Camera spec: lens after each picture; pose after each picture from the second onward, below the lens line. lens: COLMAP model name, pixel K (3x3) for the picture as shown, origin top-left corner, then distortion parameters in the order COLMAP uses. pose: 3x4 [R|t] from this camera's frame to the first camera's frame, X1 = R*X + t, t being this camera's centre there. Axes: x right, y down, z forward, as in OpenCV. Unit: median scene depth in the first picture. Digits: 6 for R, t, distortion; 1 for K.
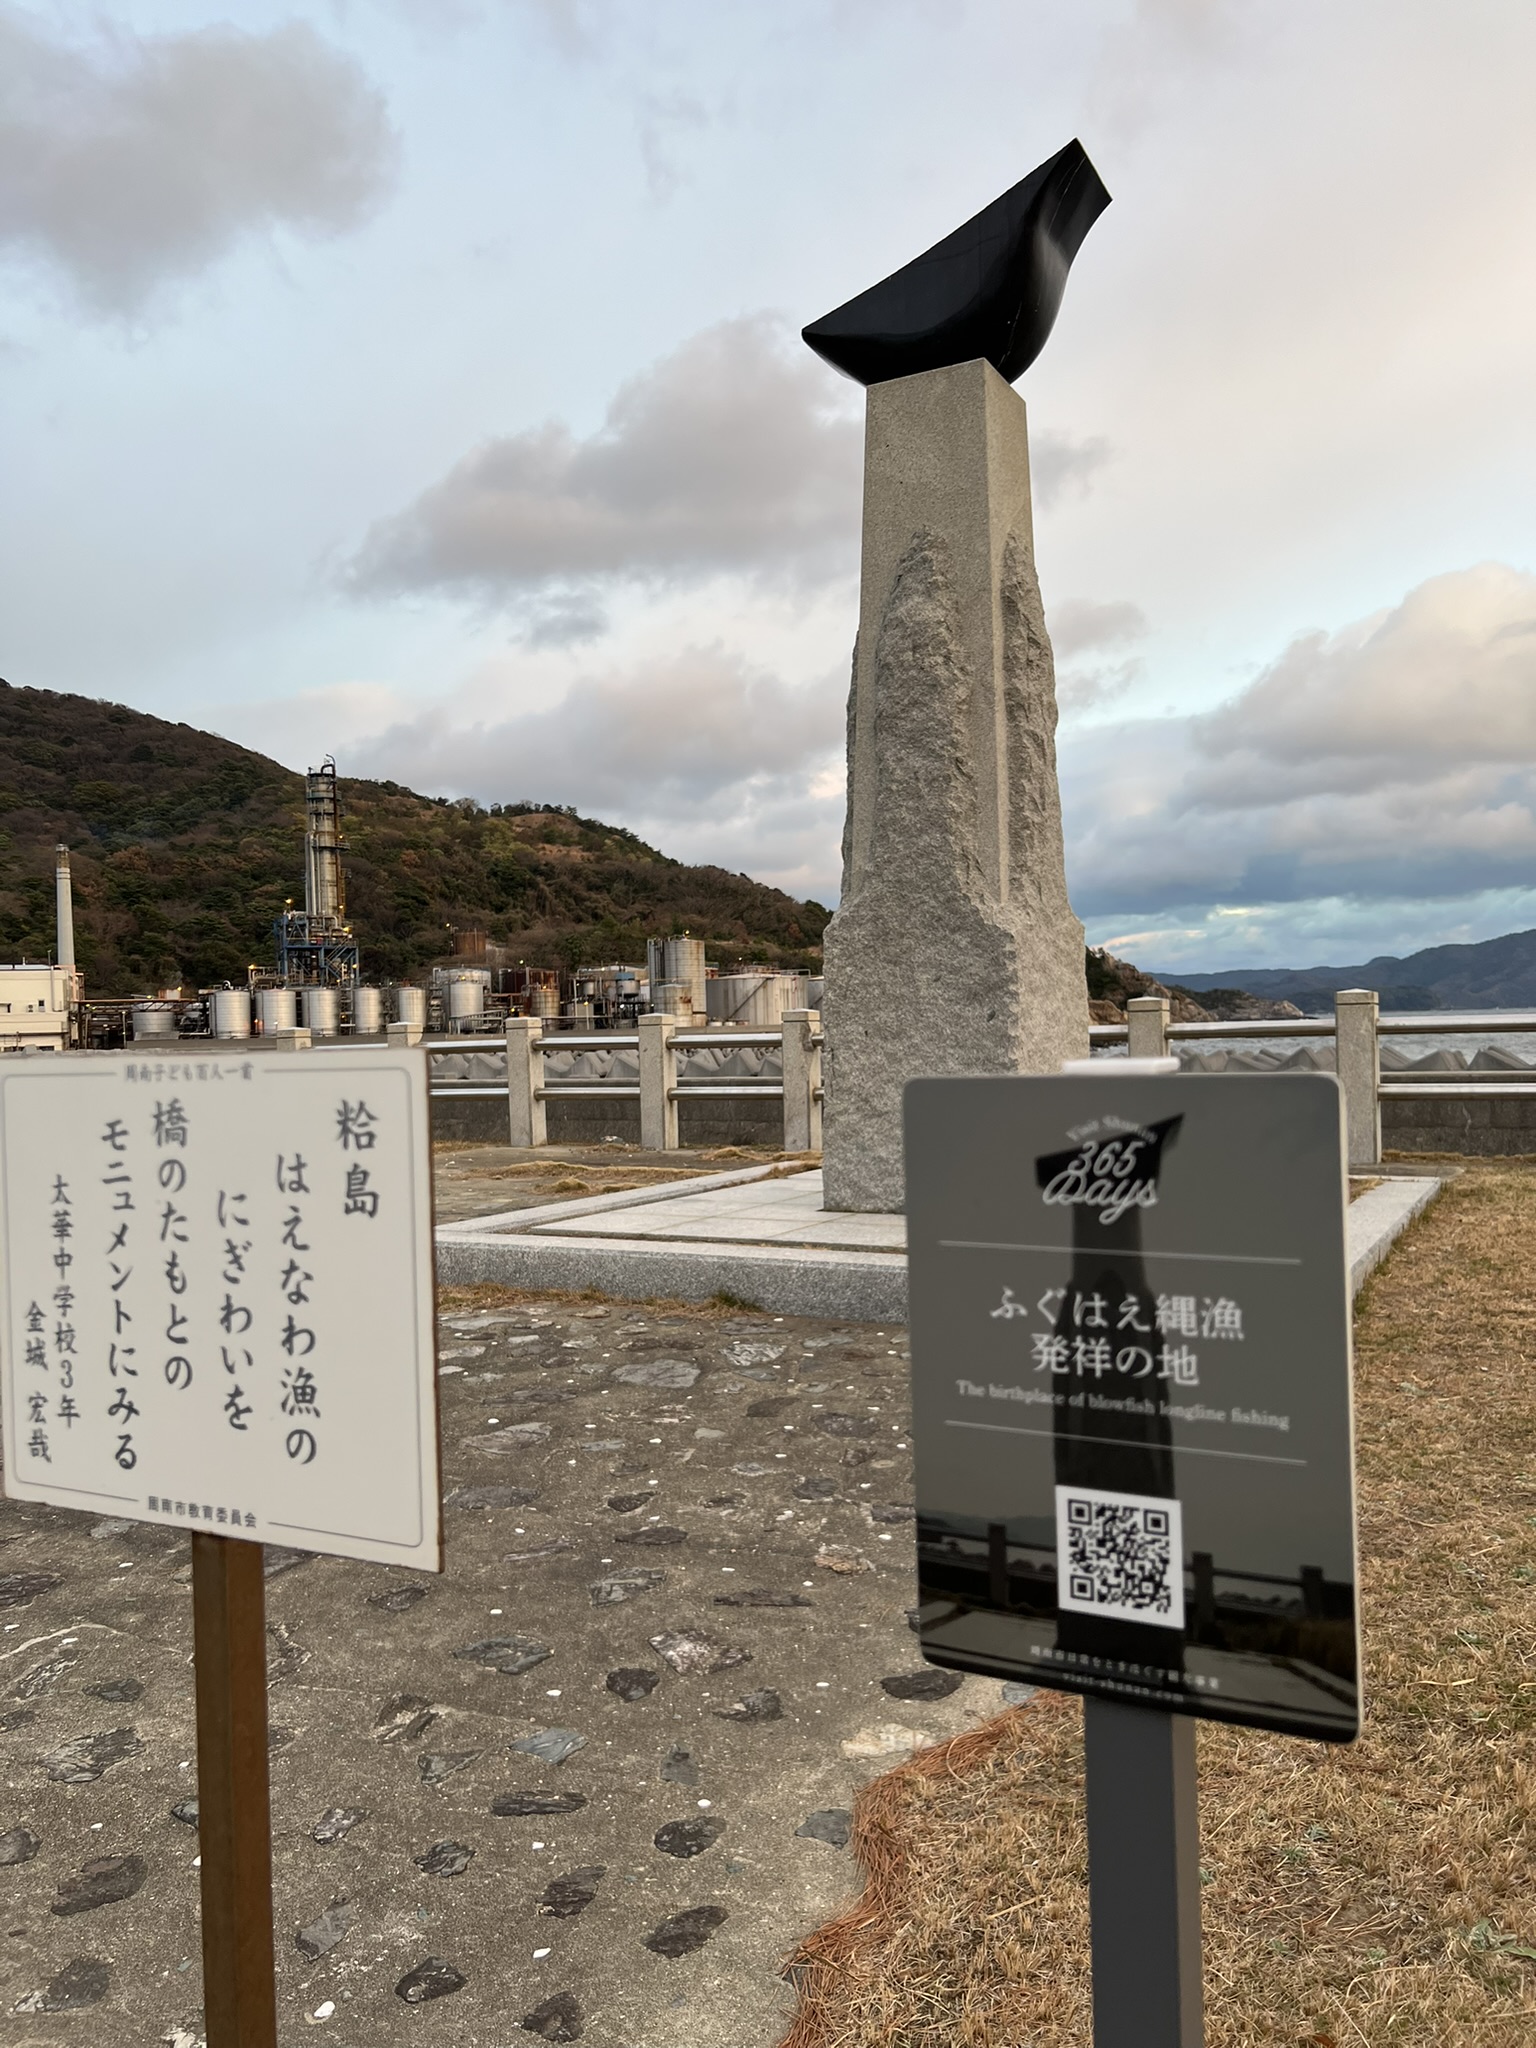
lens RADIAL K [[1524.1, 0, 767.2], [0, 1524.1, 1064.4], [0, 0, 1]] dist [0.072721, -0.081598]
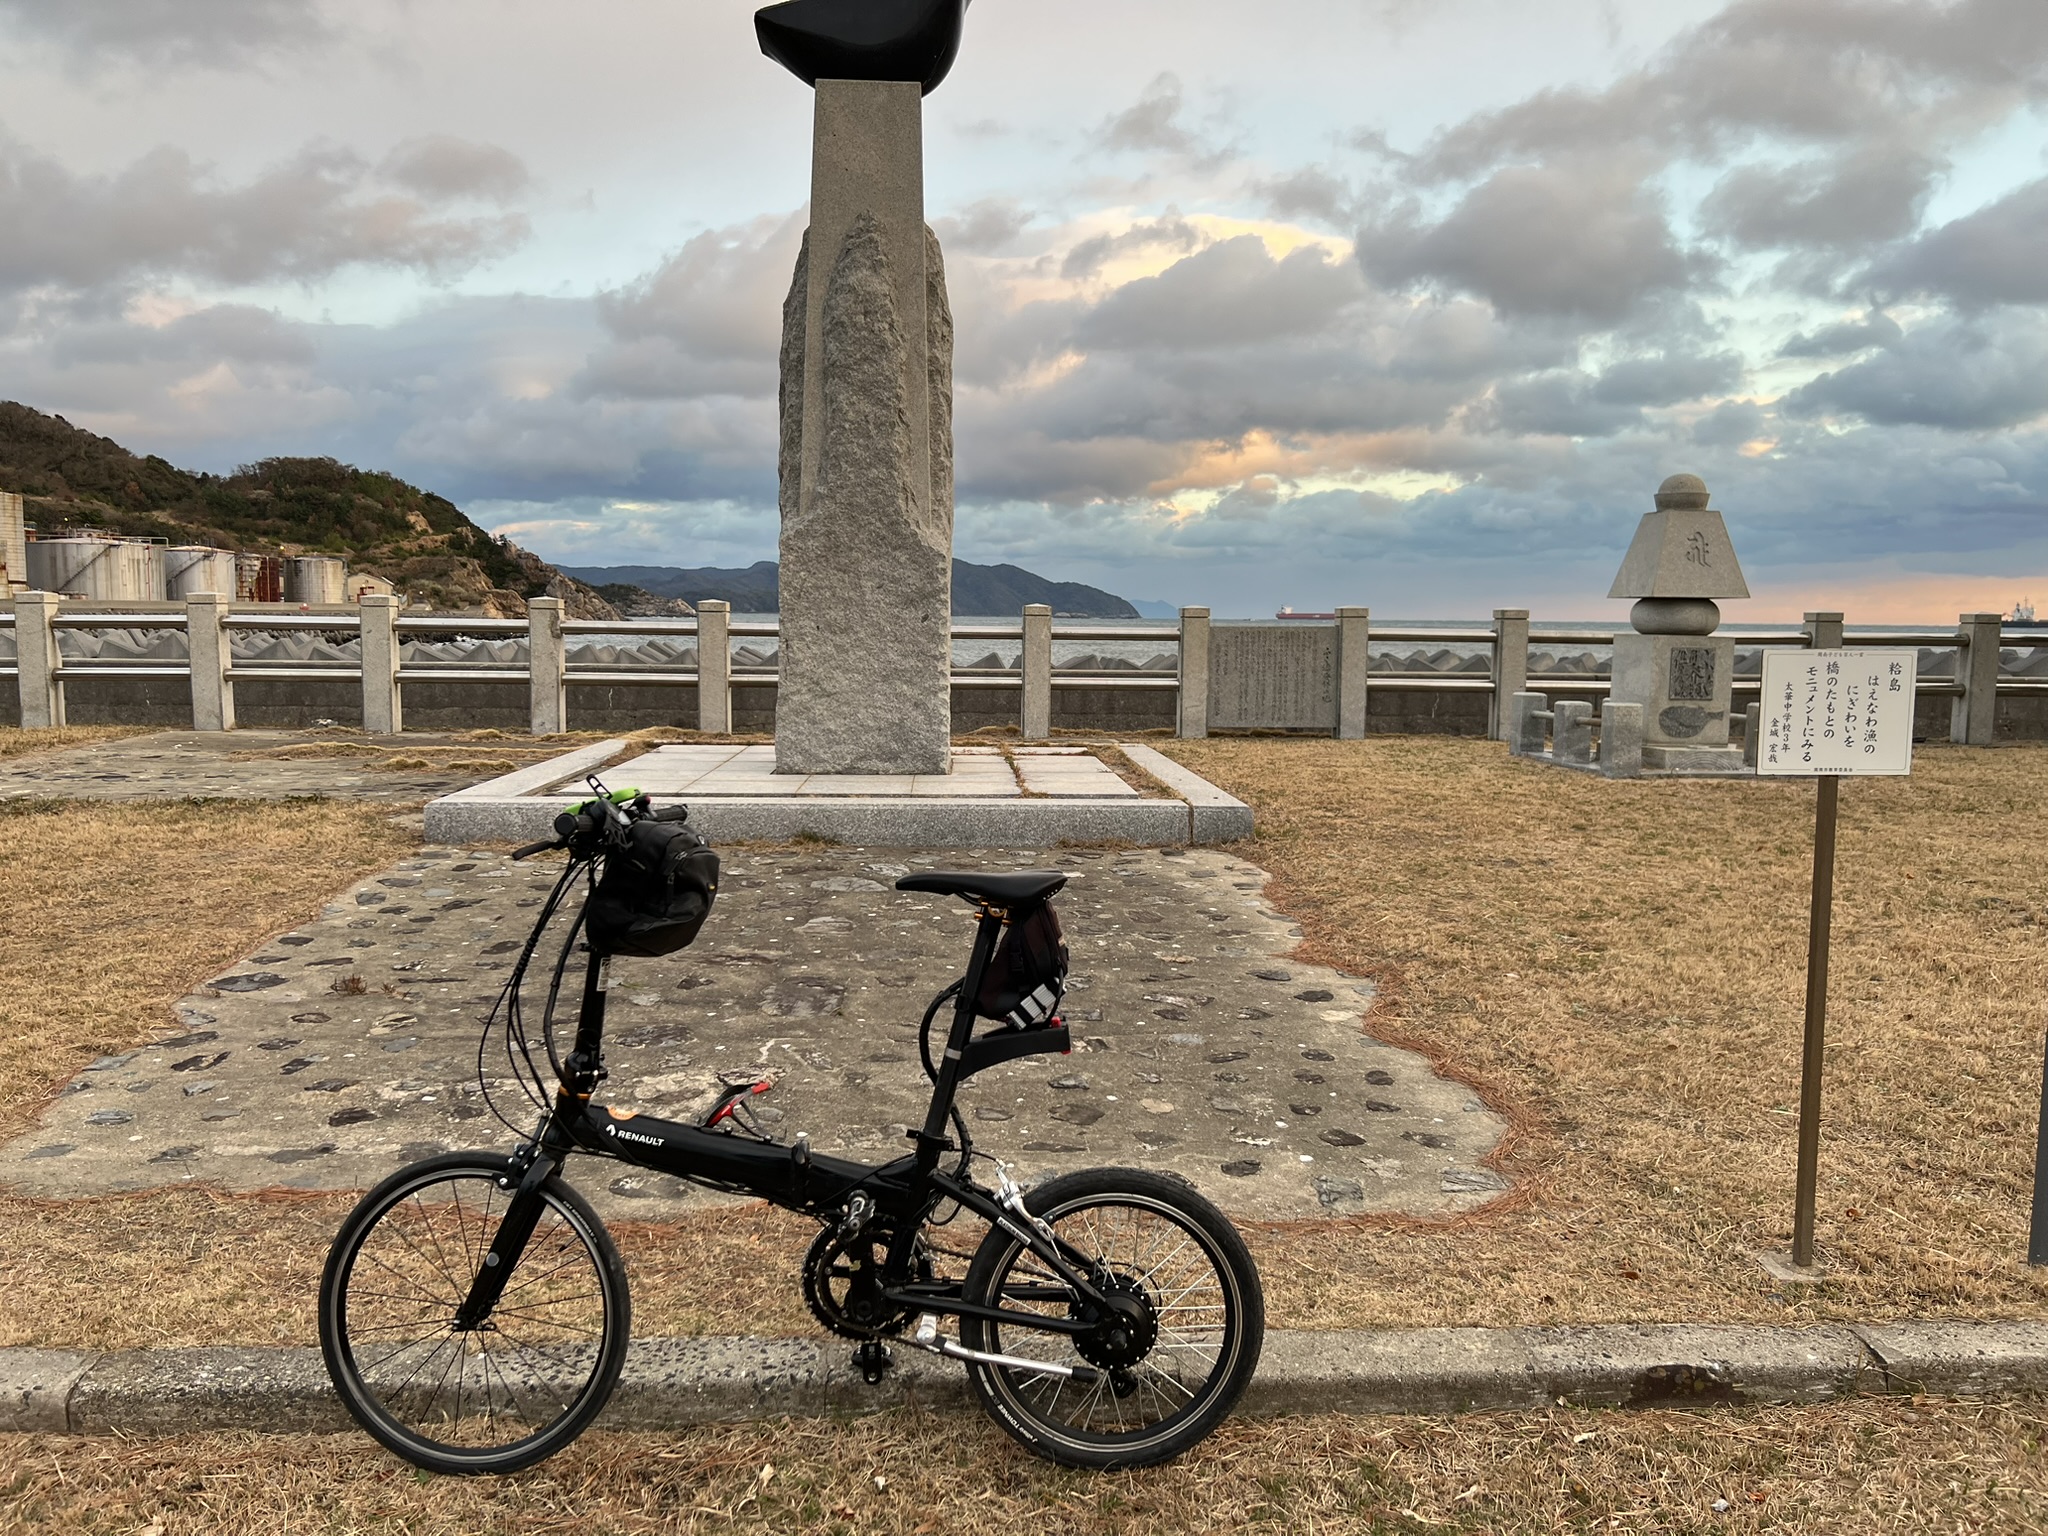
lens RADIAL K [[1524.1, 0, 1011.8], [0, 1524.1, 780.4], [0, 0, 1]] dist [0.072721, -0.081598]
pose [[0.854128, -0.020722, 0.519650, -0.445322], [-0.020623, 0.997070, 0.073657, 0.008162], [-0.519654, -0.073629, 0.851198, -0.131517]]
